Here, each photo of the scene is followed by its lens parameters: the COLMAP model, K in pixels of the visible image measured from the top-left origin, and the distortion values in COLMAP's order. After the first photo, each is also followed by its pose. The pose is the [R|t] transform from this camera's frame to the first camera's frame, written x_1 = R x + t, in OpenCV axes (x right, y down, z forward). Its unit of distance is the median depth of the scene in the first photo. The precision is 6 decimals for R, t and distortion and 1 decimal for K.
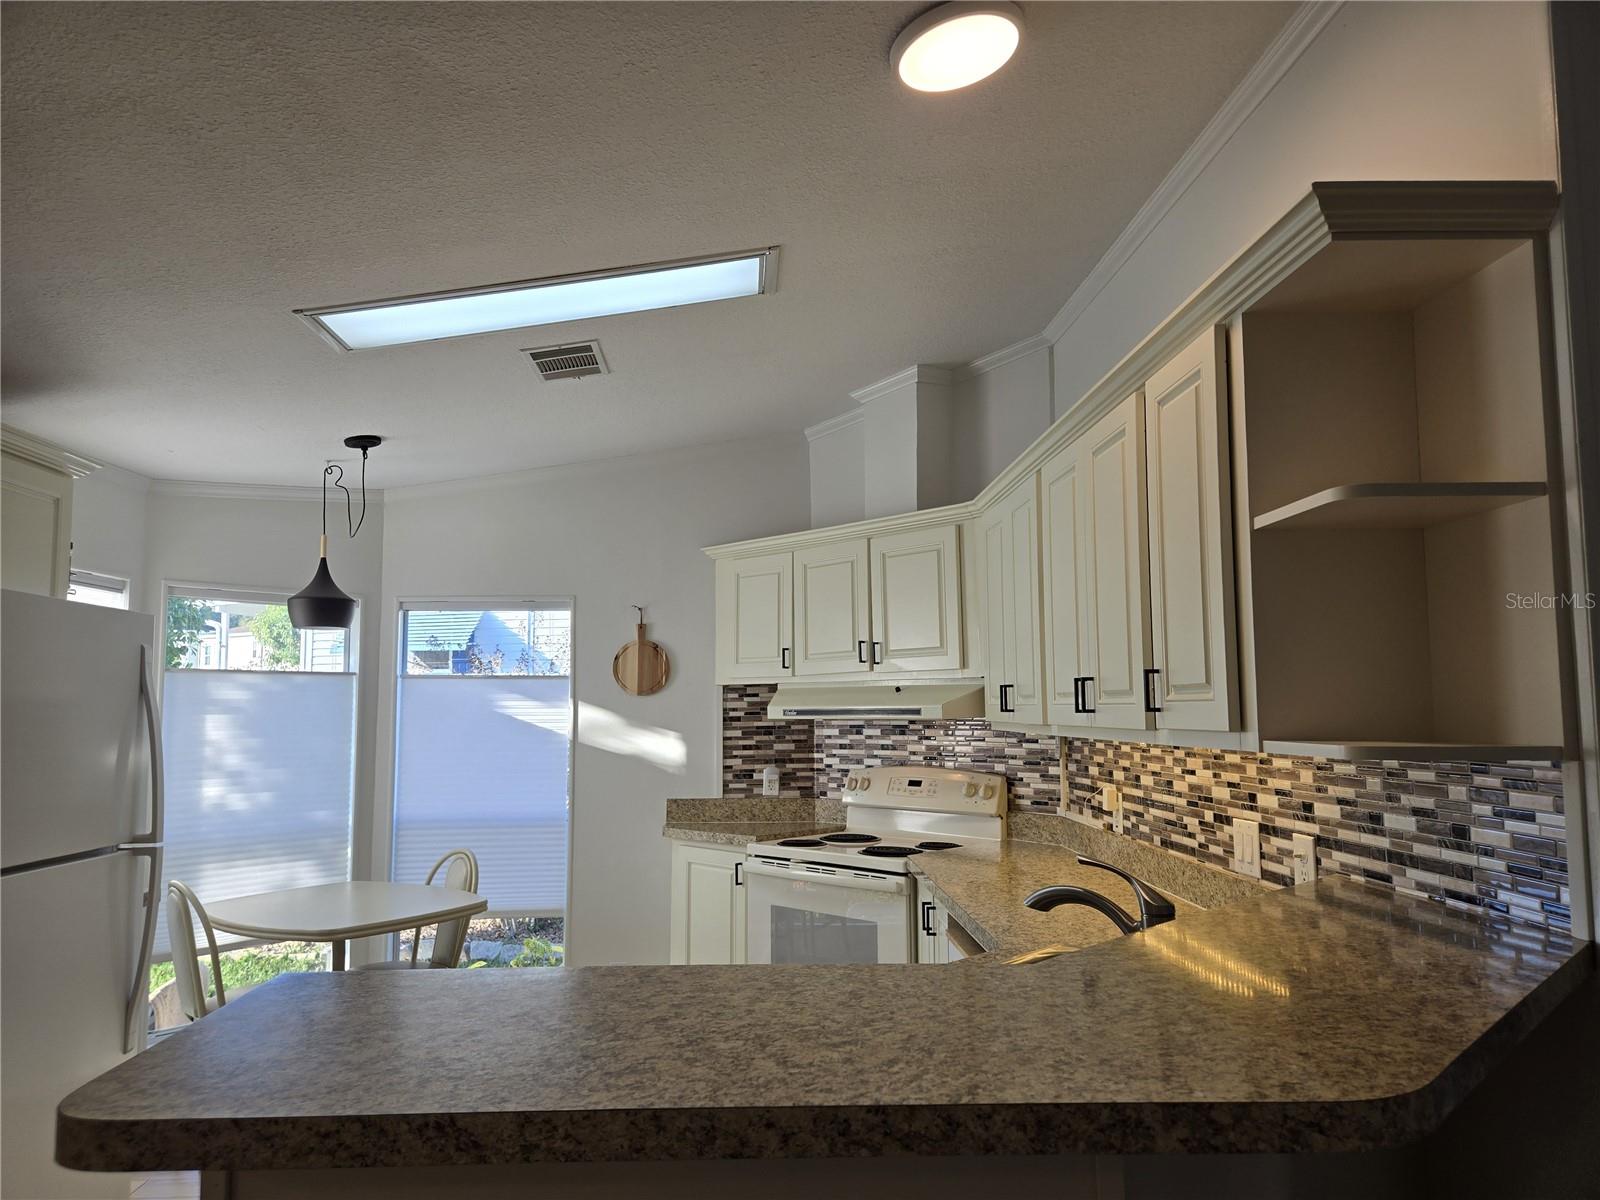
lens RADIAL K [[1077.7, 0, 788.2], [0, 1077.7, 618.3], [0, 0, 1]] dist [0.078084, -0.054738]
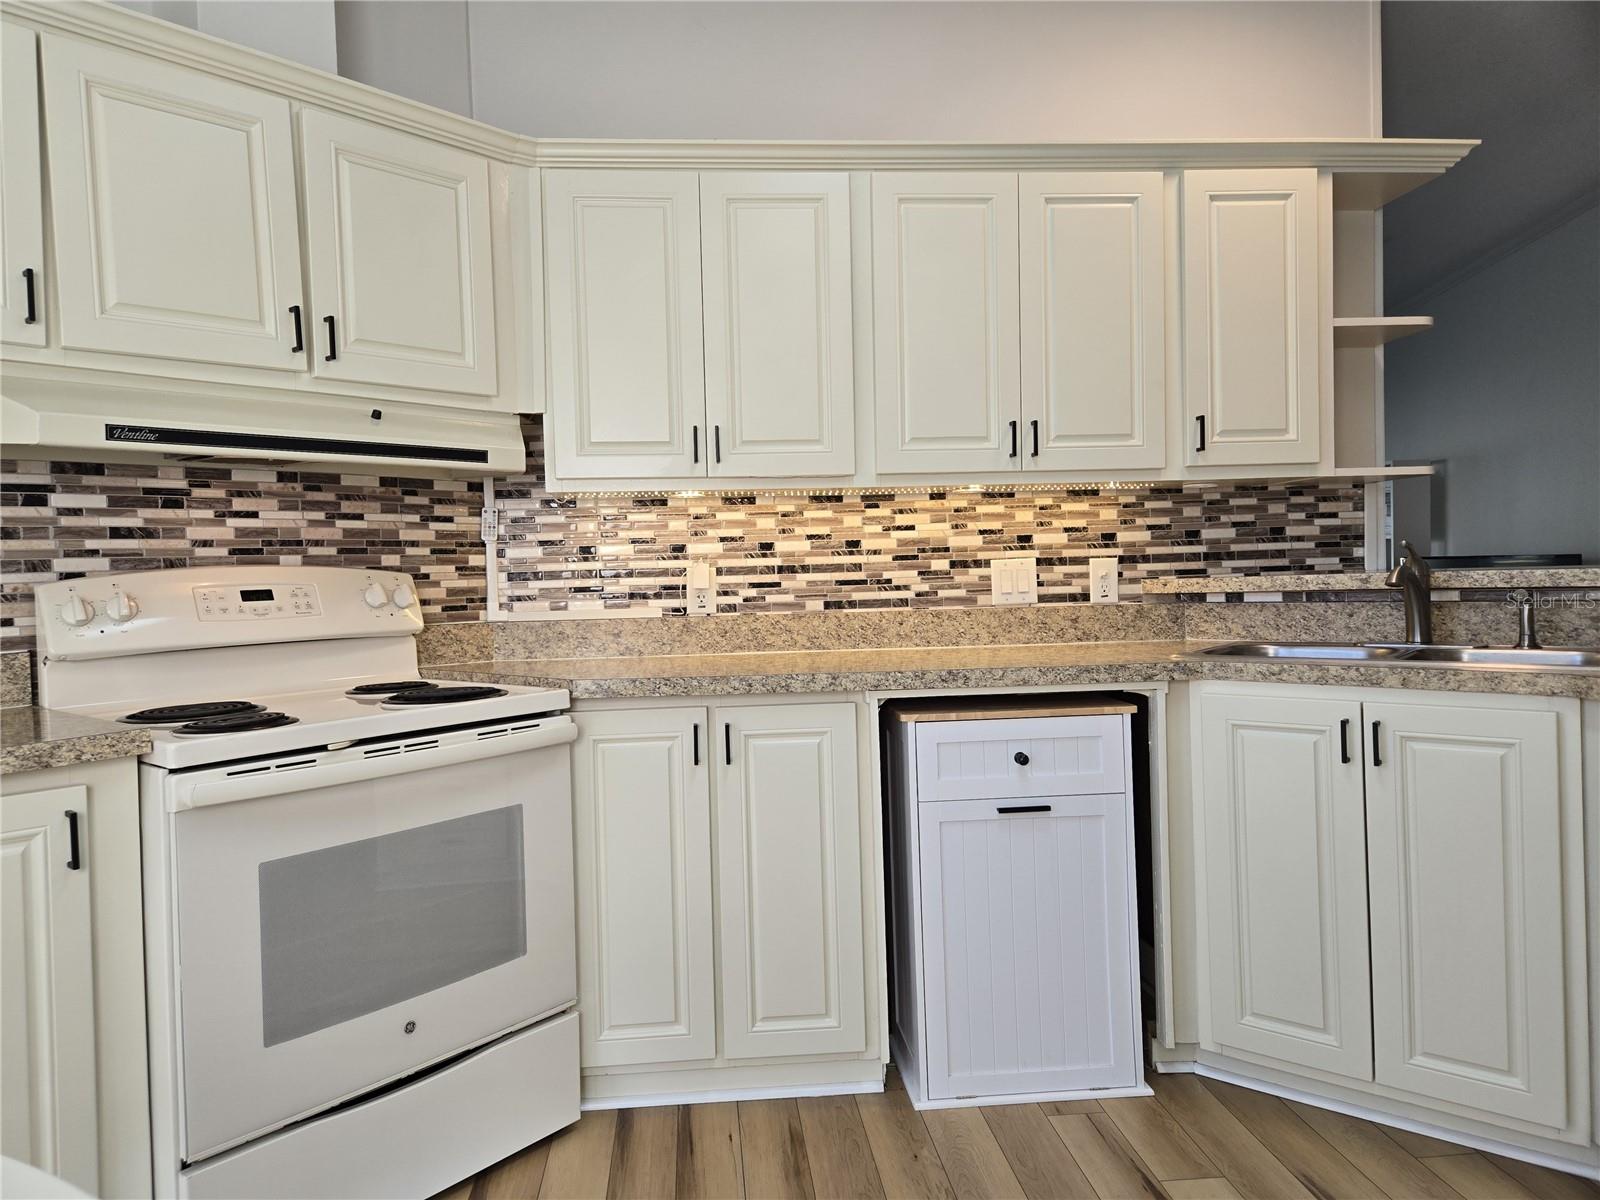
lens RADIAL K [[1077.7, 0, 789.9], [0, 1077.7, 585.8], [0, 0, 1]] dist [0.078084, -0.054738]
pose [[-0.051427, -0.013460, 0.998586, -0.442524], [-0.058104, 0.998256, 0.010463, 0.128588], [-0.996985, -0.057484, -0.052119, 0.775402]]
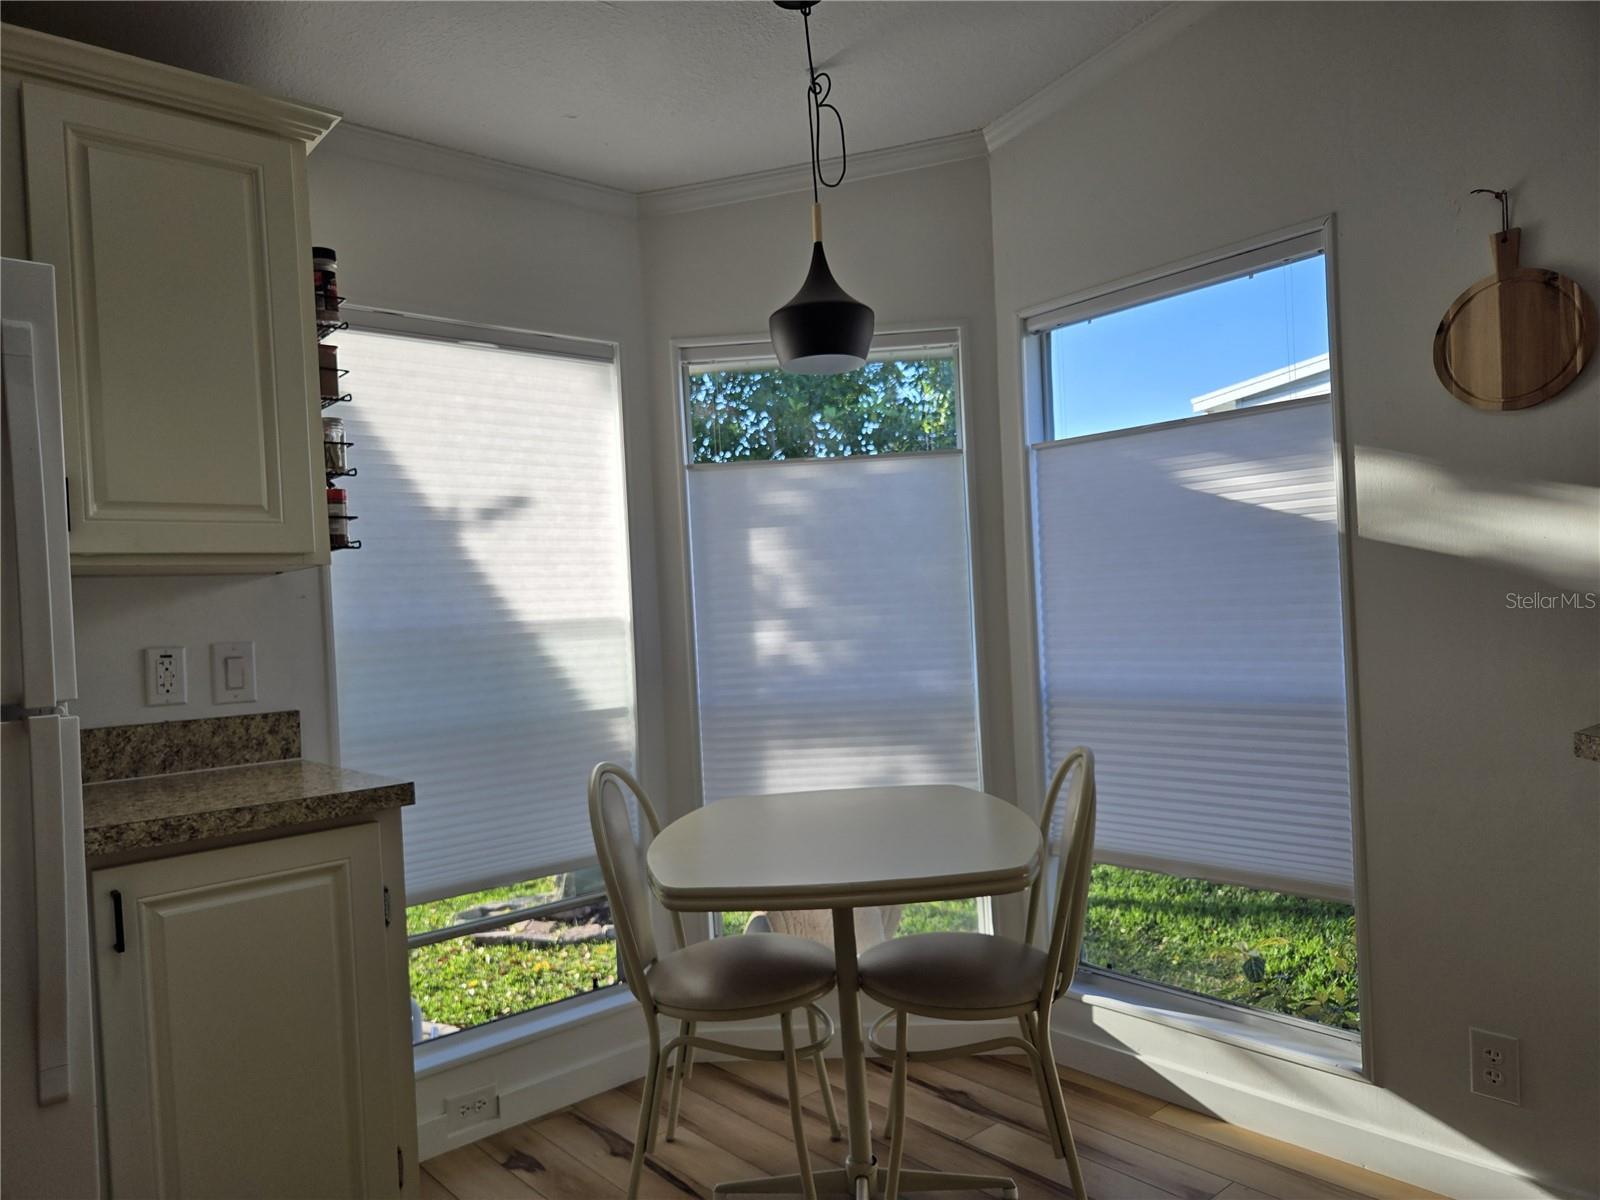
lens RADIAL K [[1077.7, 0, 784.1], [0, 1077.7, 616.5], [0, 0, 1]] dist [0.078084, -0.054738]
pose [[0.627956, -0.024000, -0.777879, 0.013955], [0.112032, 0.991901, 0.059836, 0.105192], [0.770143, -0.124721, 0.625559, 0.586476]]
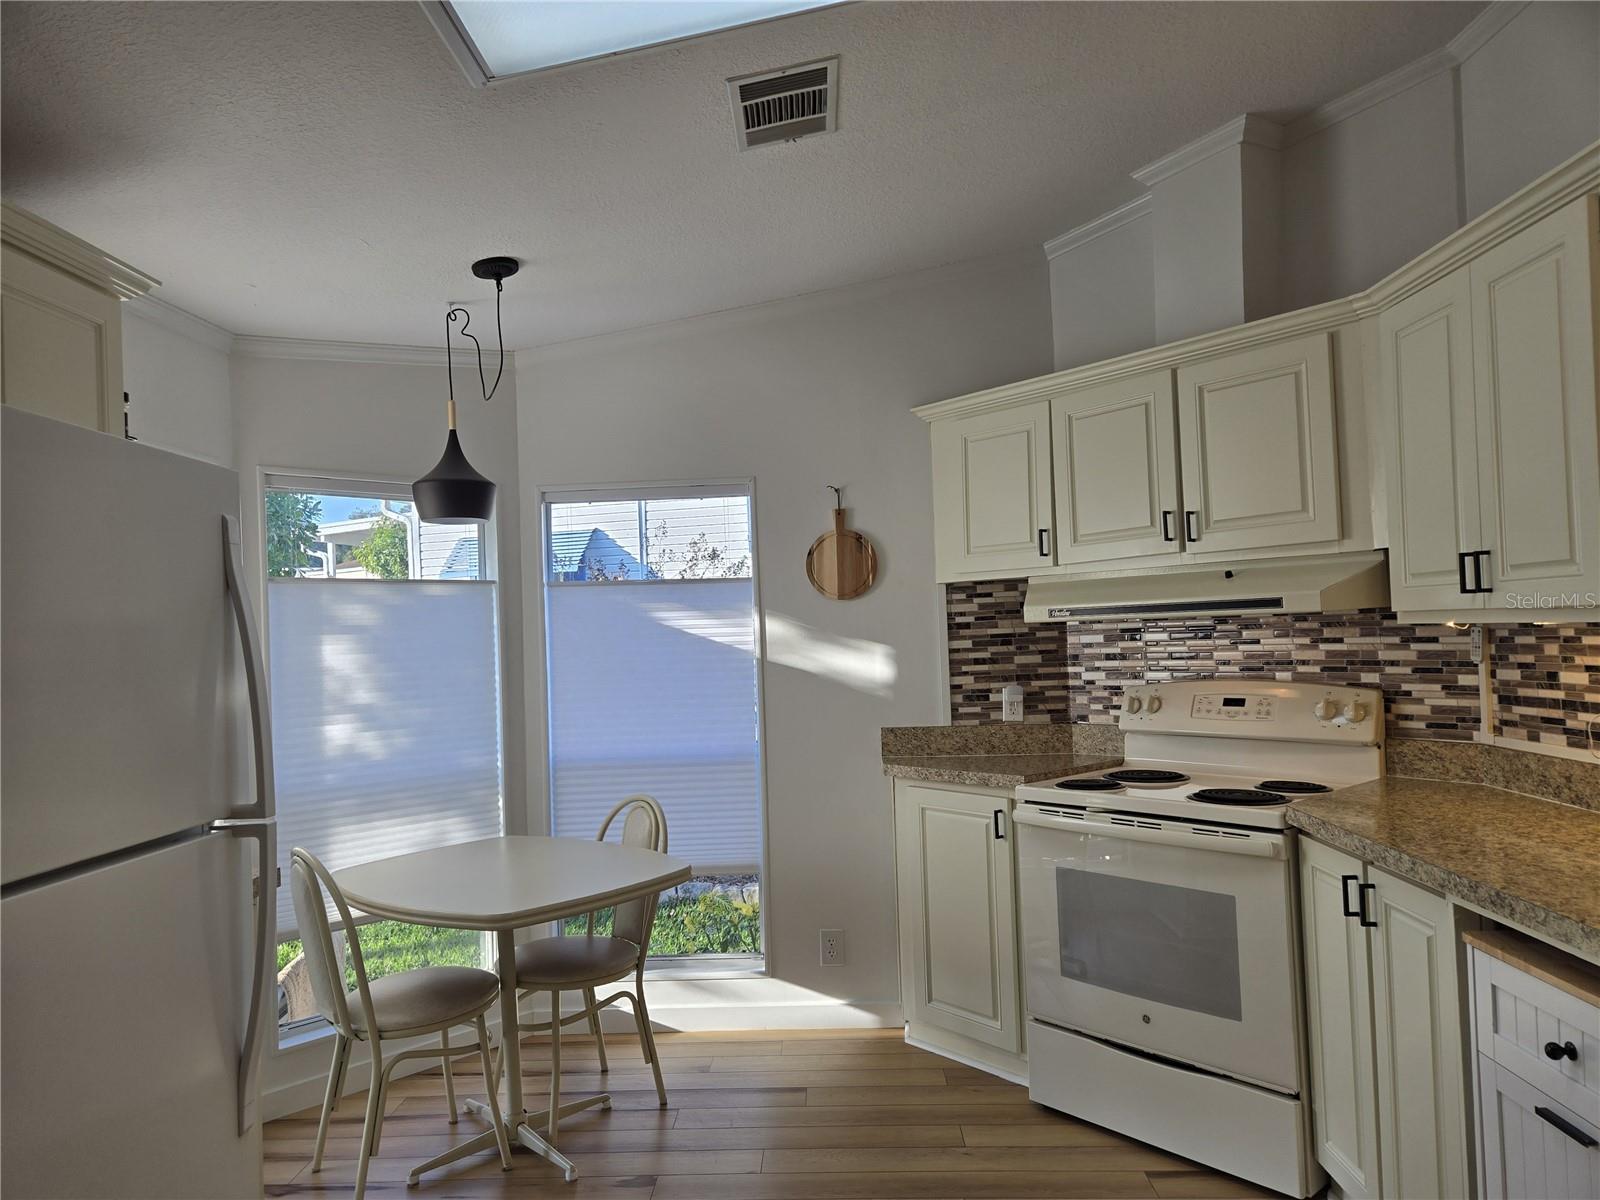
lens RADIAL K [[1077.7, 0, 786.4], [0, 1077.7, 611.0], [0, 0, 1]] dist [0.078084, -0.054738]
pose [[0.996289, -0.030933, -0.080322, -0.128895], [0.036117, 0.997301, 0.063918, 0.031455], [0.078128, -0.066582, 0.994717, 0.236769]]
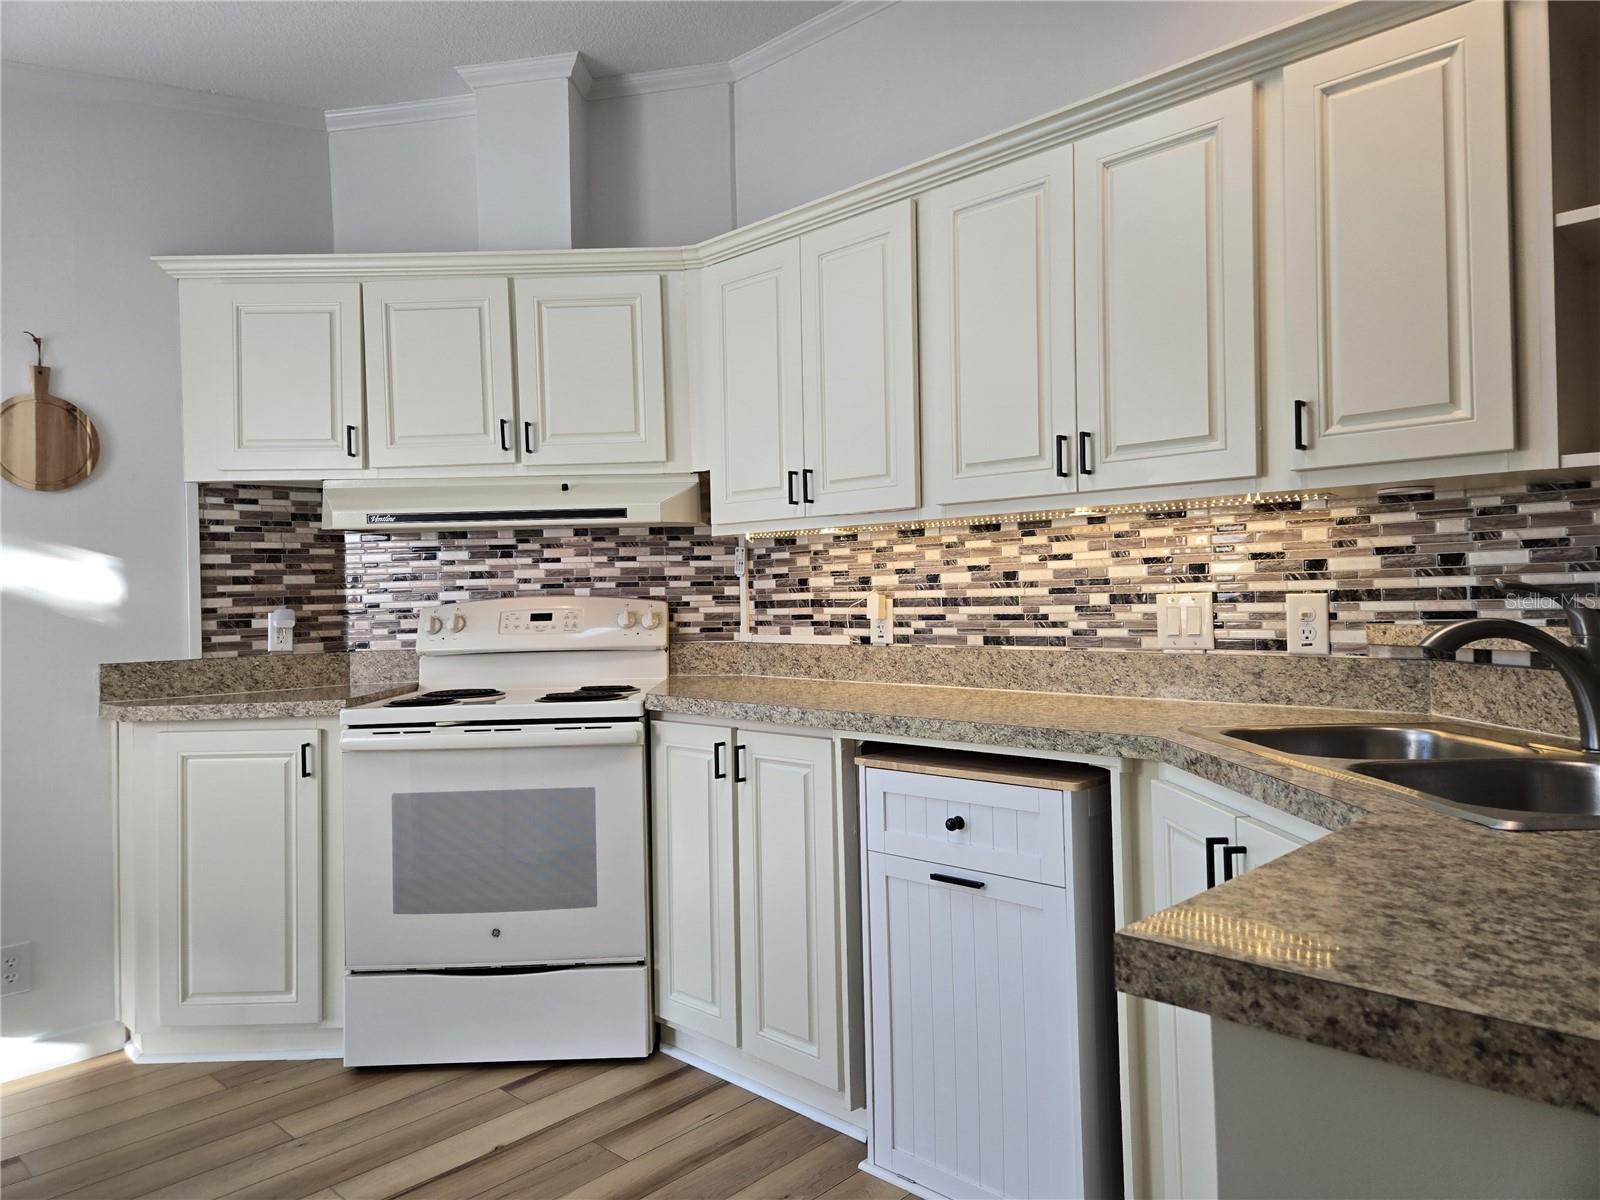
lens RADIAL K [[1077.7, 0, 793.0], [0, 1077.7, 585.7], [0, 0, 1]] dist [0.078084, -0.054738]
pose [[0.717409, -0.003648, 0.696643, -0.293890], [-0.041340, 0.998001, 0.047799, 0.087371], [-0.695425, -0.063091, 0.715824, 0.330572]]
